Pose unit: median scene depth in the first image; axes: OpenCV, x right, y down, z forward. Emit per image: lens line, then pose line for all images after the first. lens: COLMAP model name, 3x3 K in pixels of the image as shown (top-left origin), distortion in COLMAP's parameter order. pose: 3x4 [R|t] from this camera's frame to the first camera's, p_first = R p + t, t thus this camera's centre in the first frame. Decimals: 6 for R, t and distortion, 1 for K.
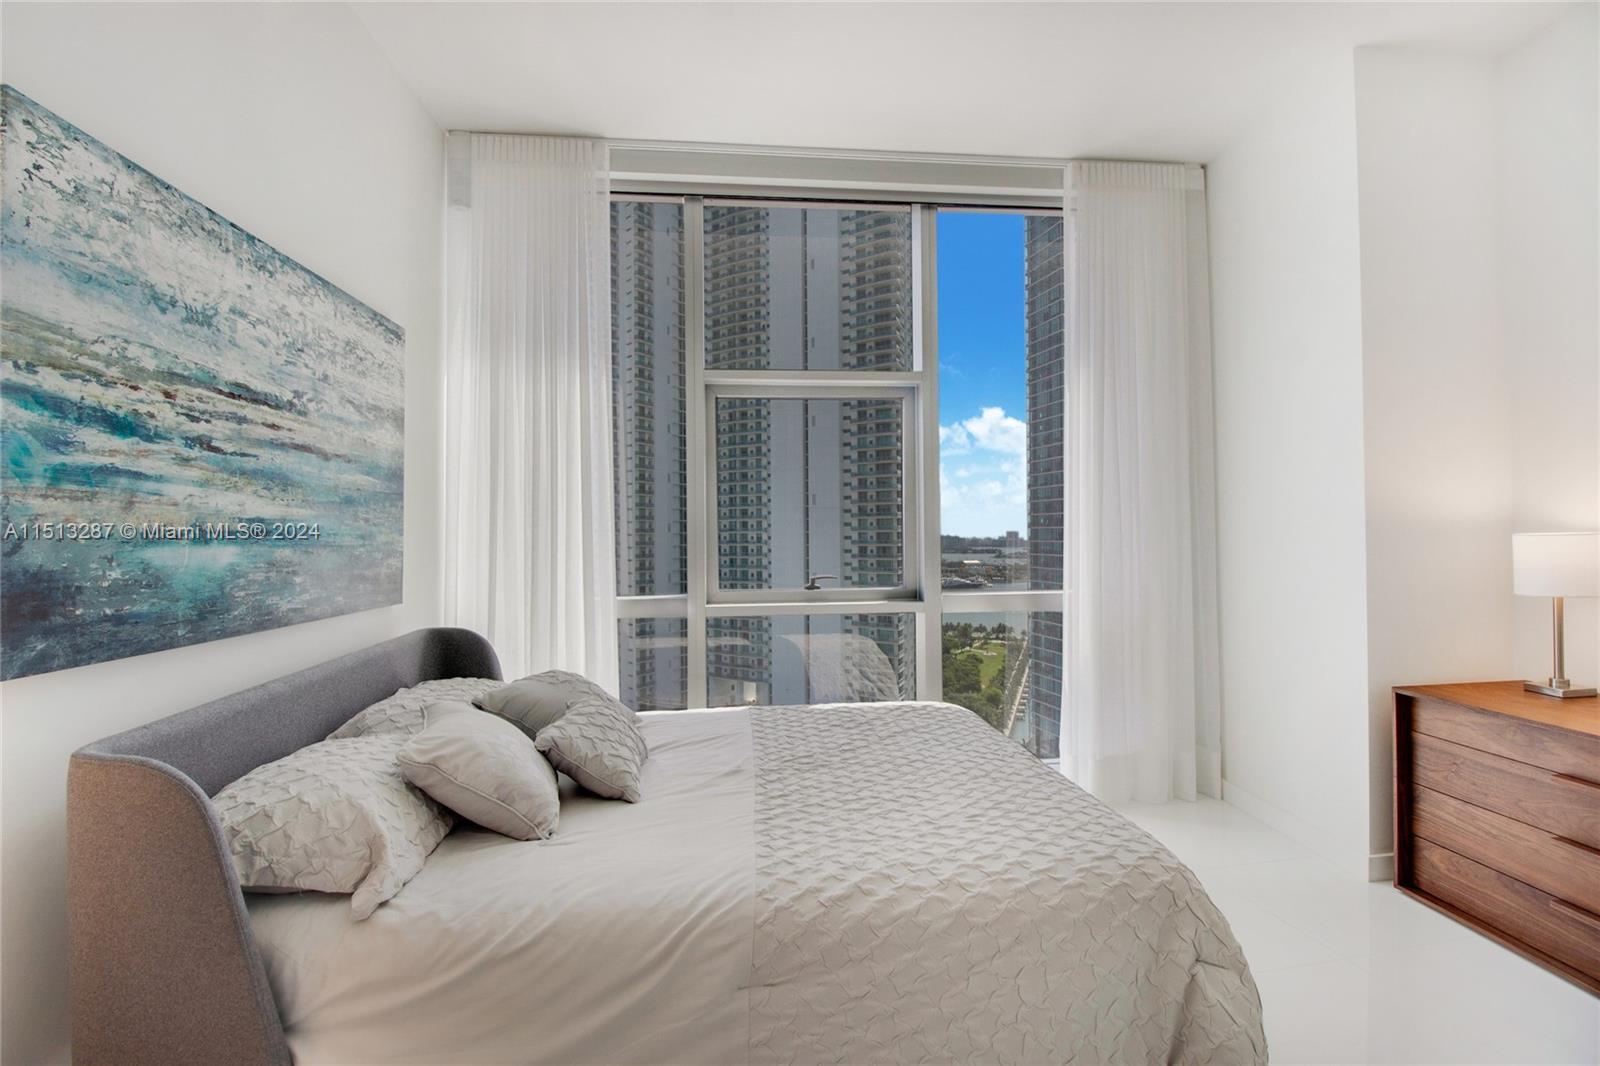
lens RADIAL K [[737.5, 0, 806.1], [0, 737.5, 523.7], [0, 0, 1]] dist [0.001004, -0.001085]
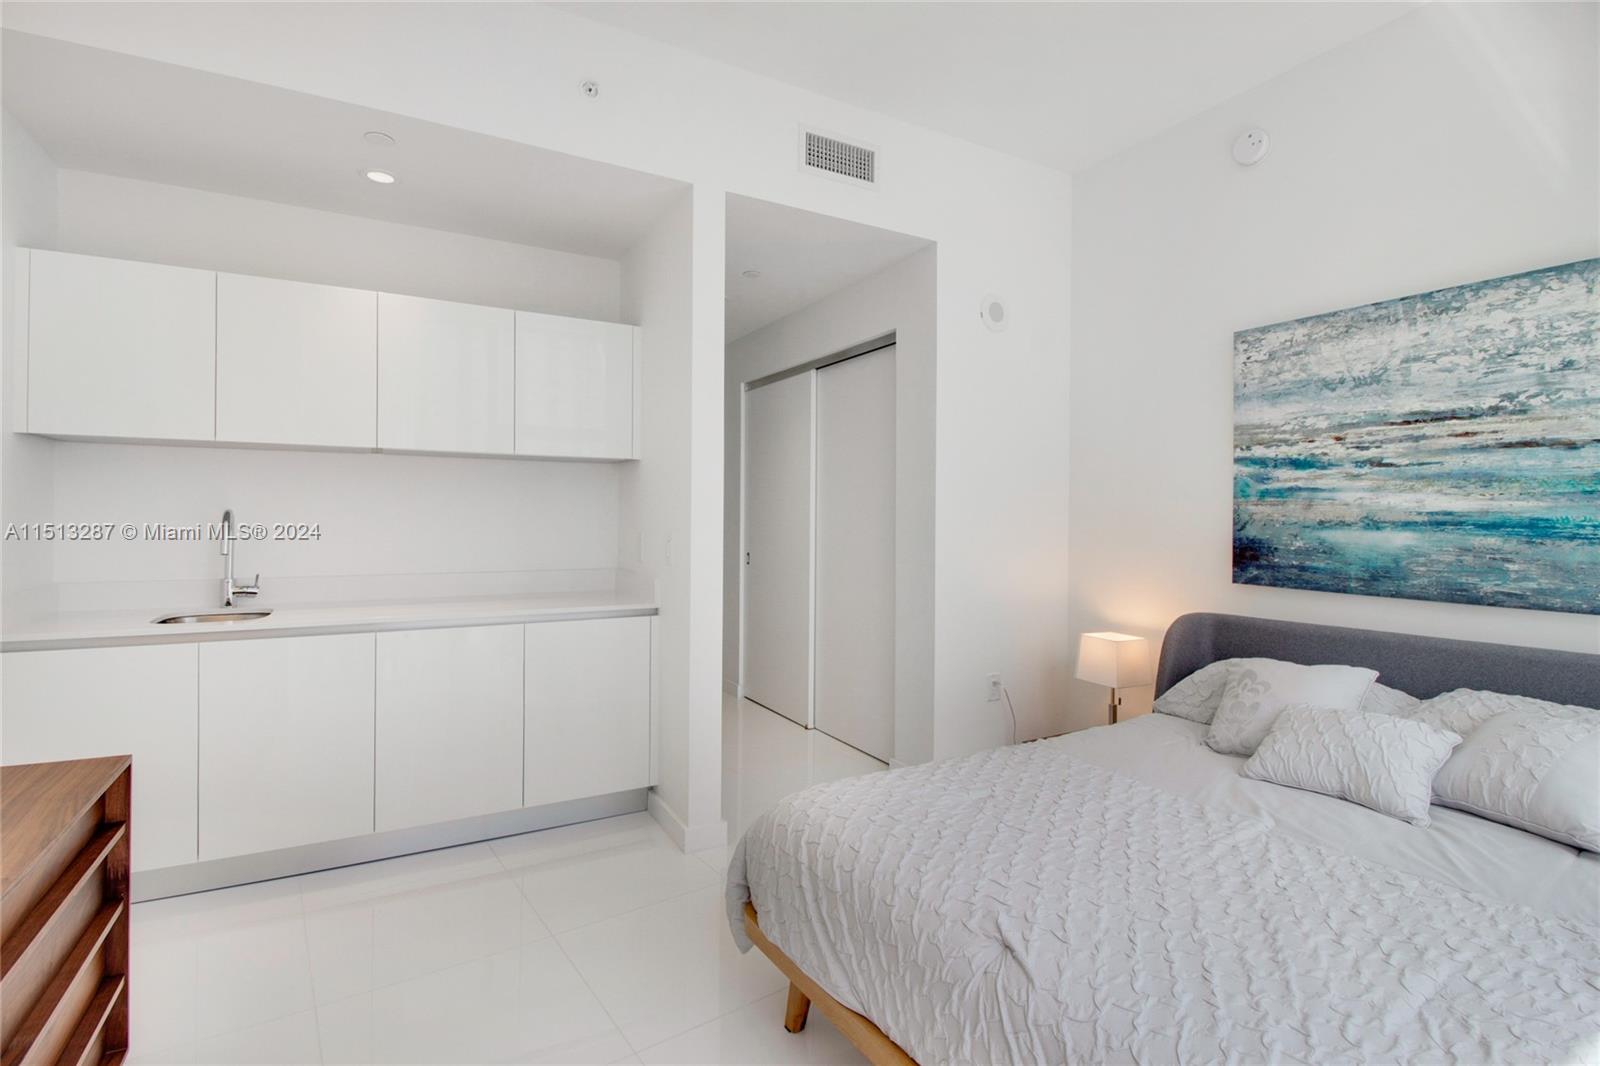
lens RADIAL K [[737.5, 0, 796.4], [0, 737.5, 524.2], [0, 0, 1]] dist [0.001004, -0.001085]
pose [[-0.907986, 0.012663, -0.418809, 0.917741], [0.010436, 0.999917, 0.007607, -0.008178], [0.418871, 0.002536, -0.908042, 1.961094]]
